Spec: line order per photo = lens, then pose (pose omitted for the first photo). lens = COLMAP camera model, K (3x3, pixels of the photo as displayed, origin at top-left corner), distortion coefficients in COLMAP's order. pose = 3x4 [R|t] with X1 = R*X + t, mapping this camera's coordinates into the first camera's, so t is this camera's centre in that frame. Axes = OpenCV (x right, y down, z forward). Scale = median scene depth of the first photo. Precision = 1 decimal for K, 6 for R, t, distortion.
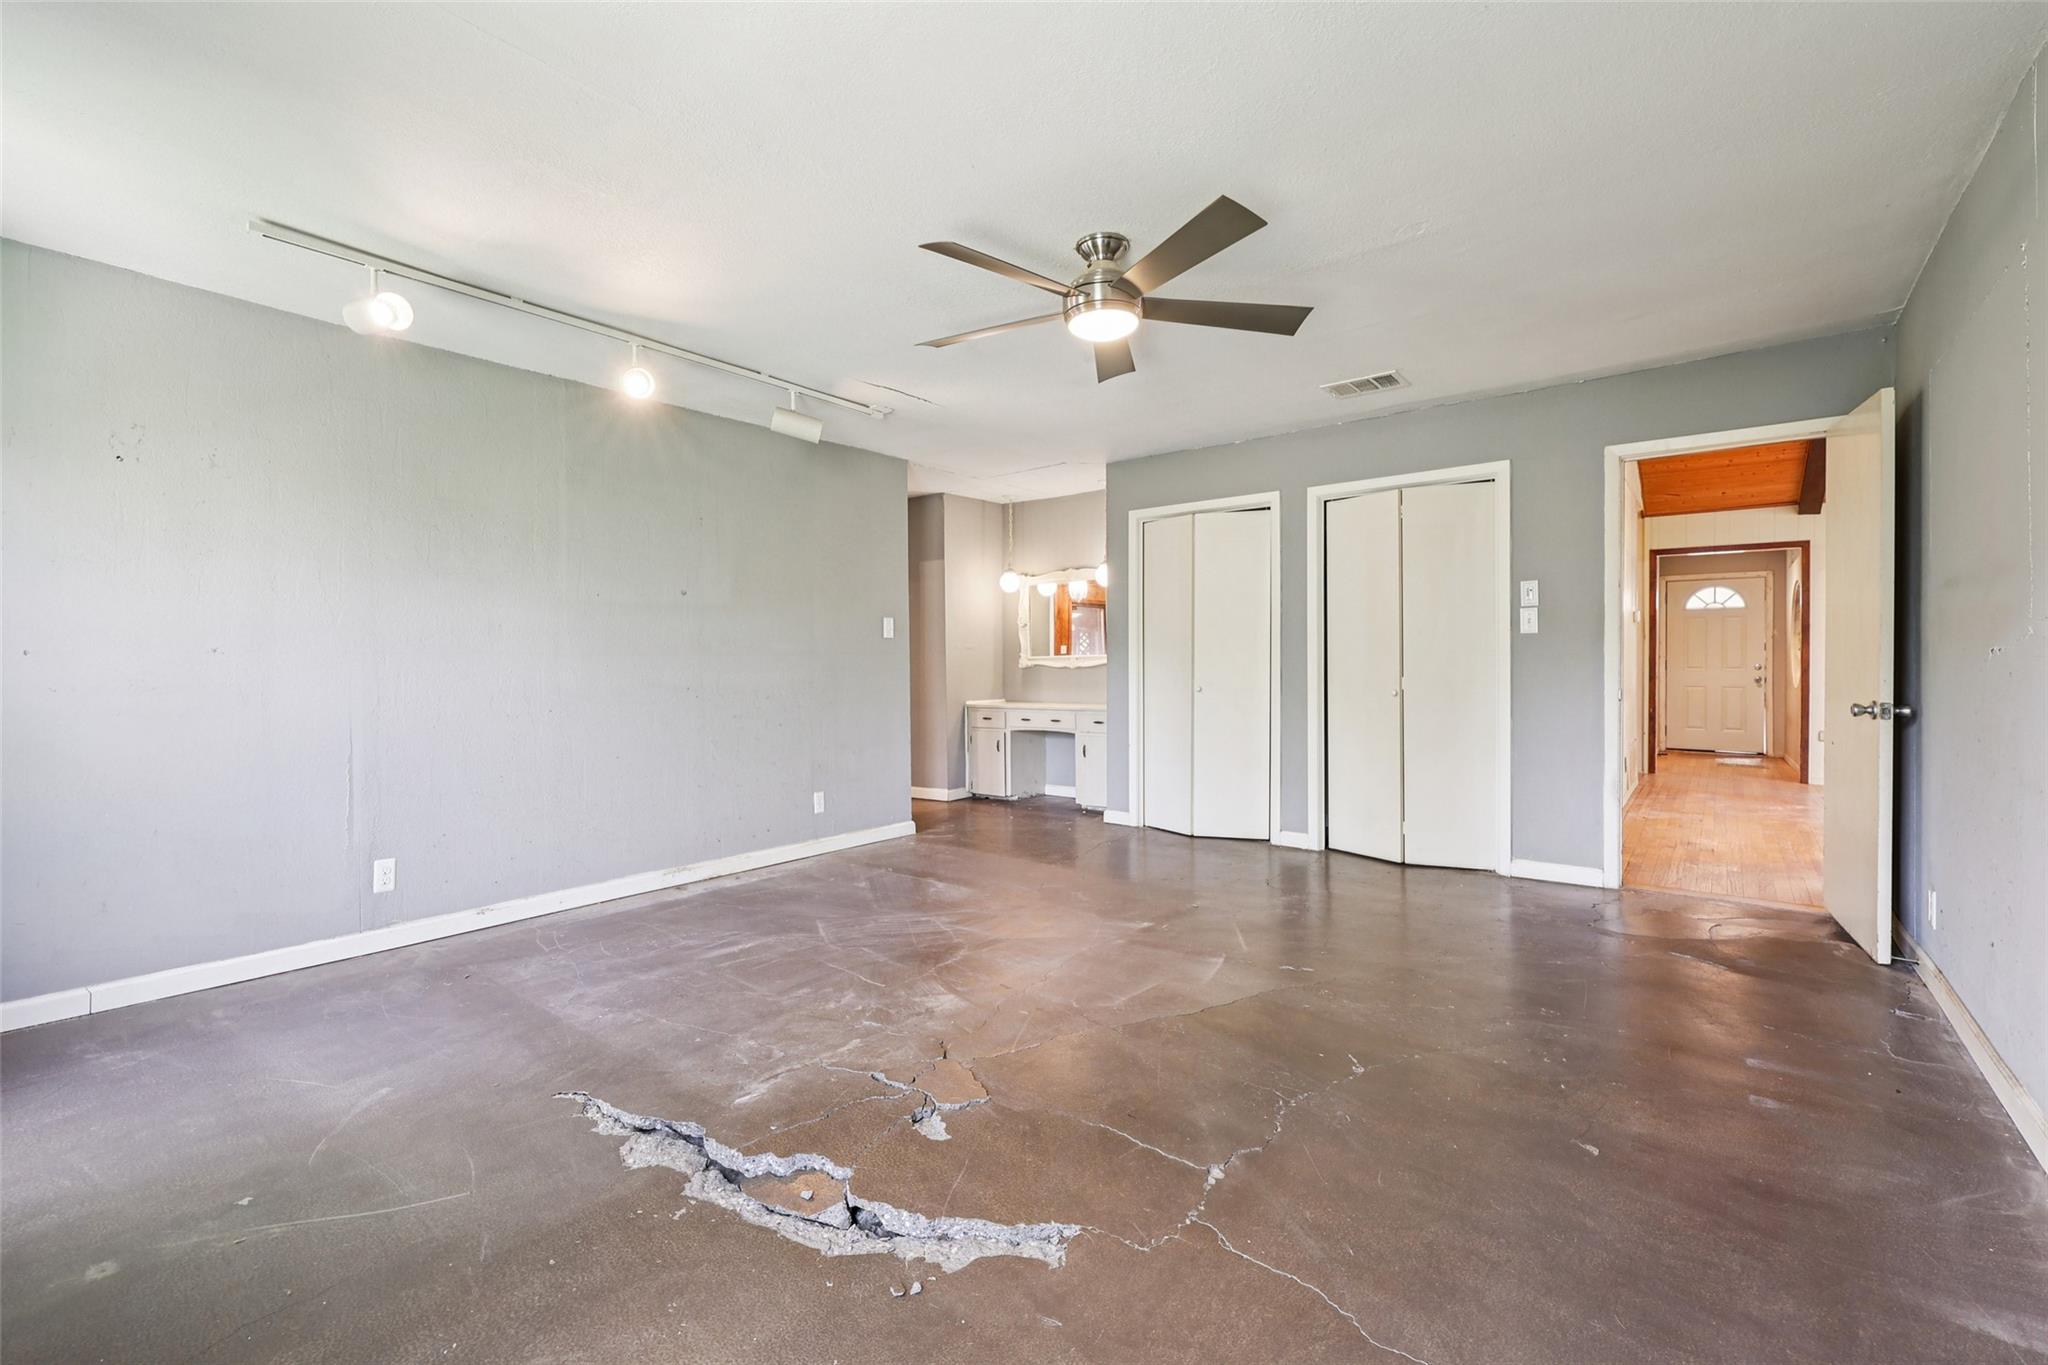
lens RADIAL K [[868.4, 0, 1024.0], [0, 868.4, 682.5], [0, 0, 1]] dist [0.000438, -0.000001]
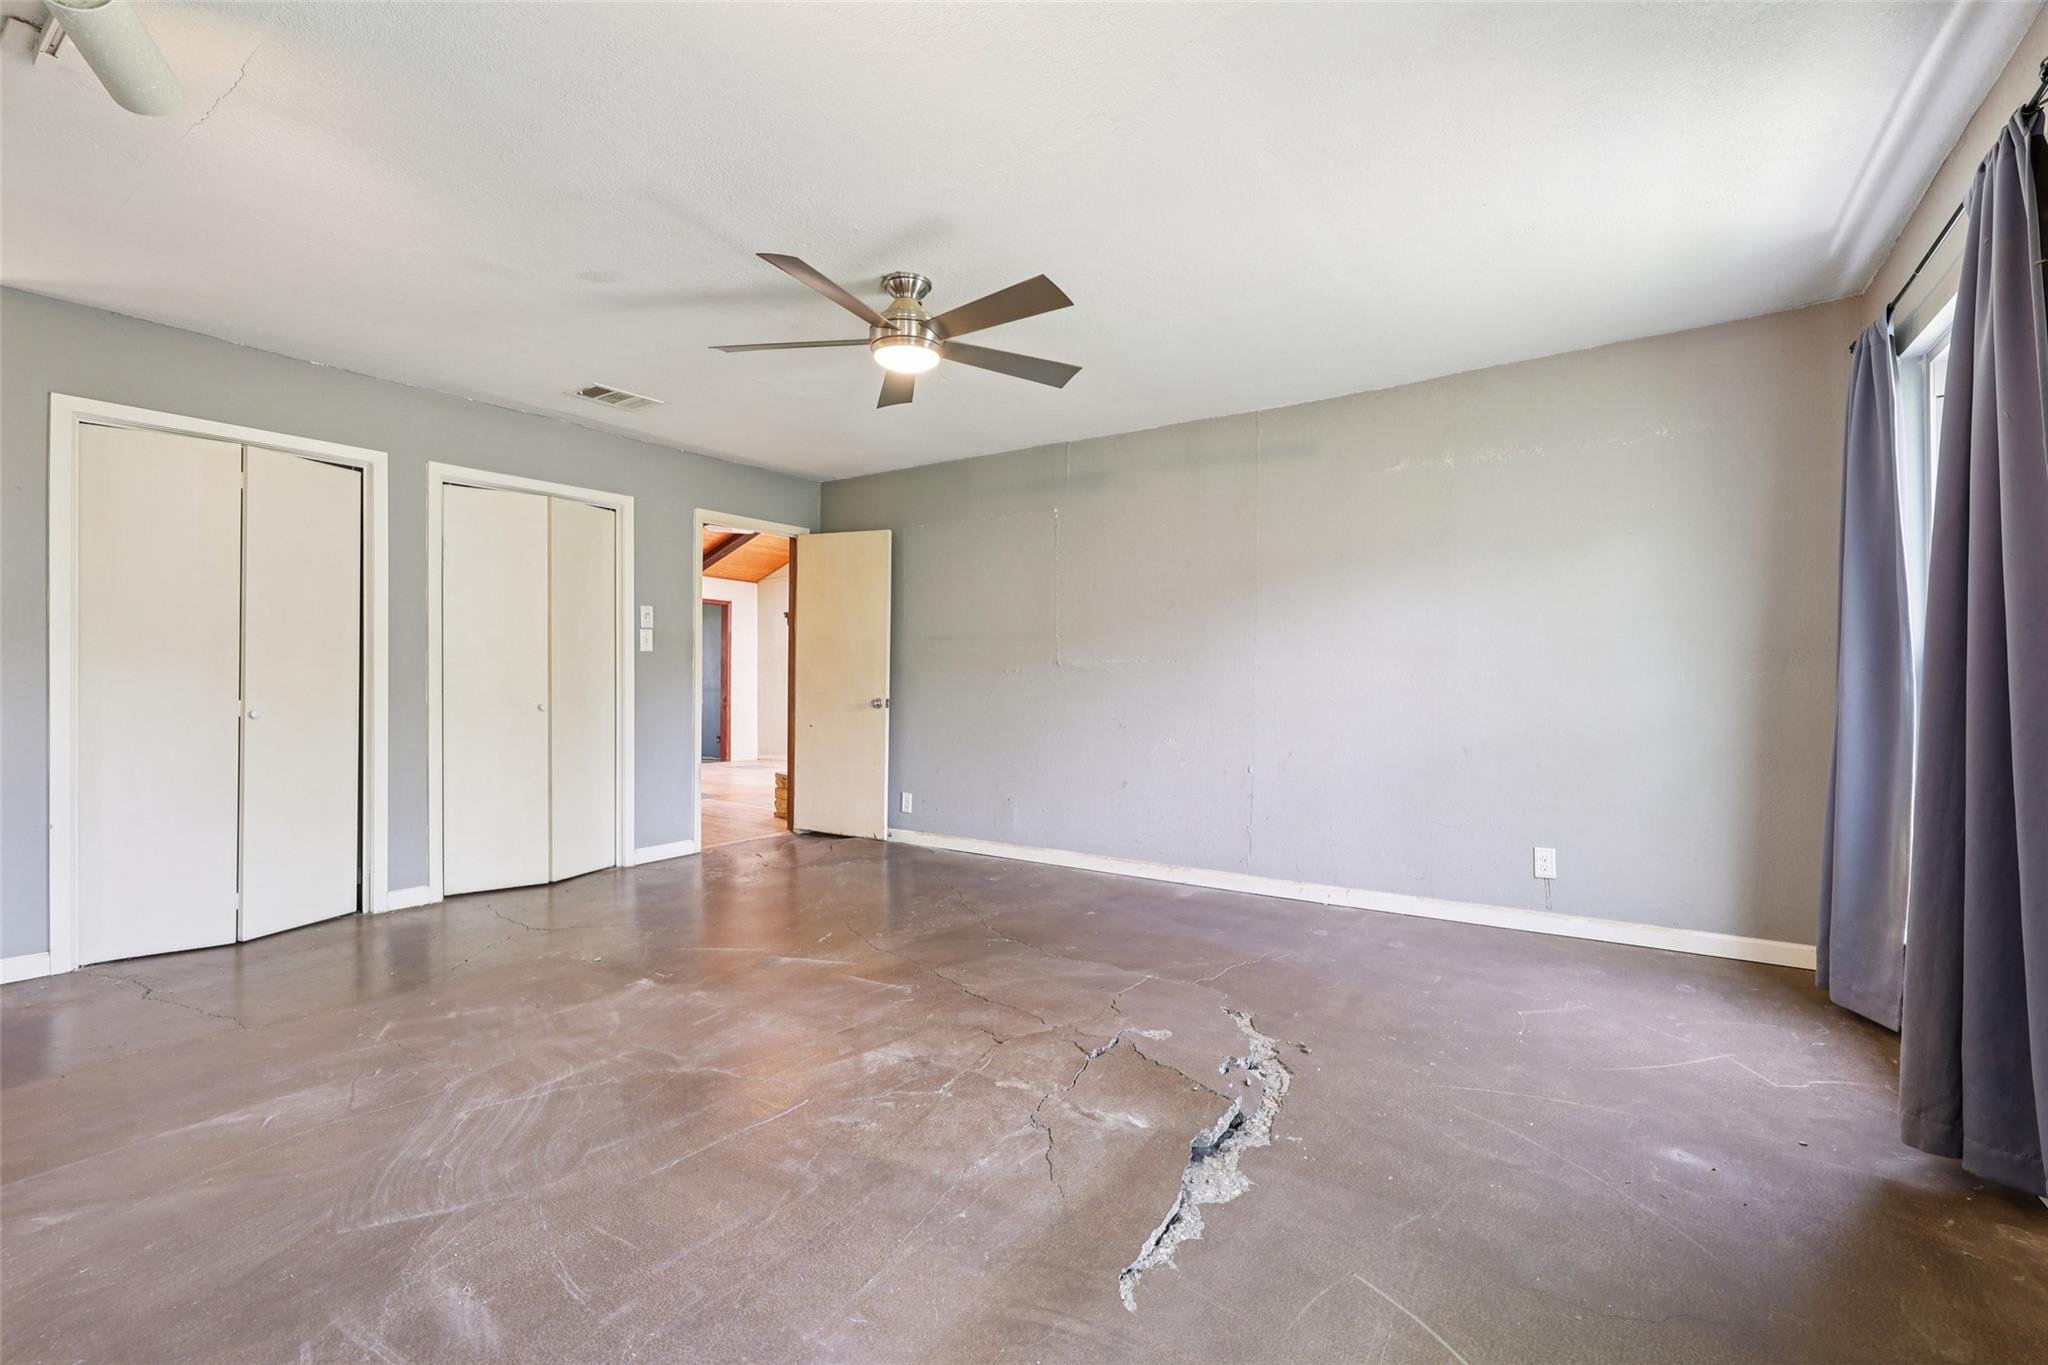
lens RADIAL K [[883.2, 0, 1020.7], [0, 883.2, 700.4], [0, 0, 1]] dist [0.000322, 0.000263]
pose [[-0.074844, -0.020064, 0.996993, -0.634741], [0.021921, 0.999523, 0.021761, -0.005713], [-0.996954, 0.023484, -0.074368, 0.592538]]
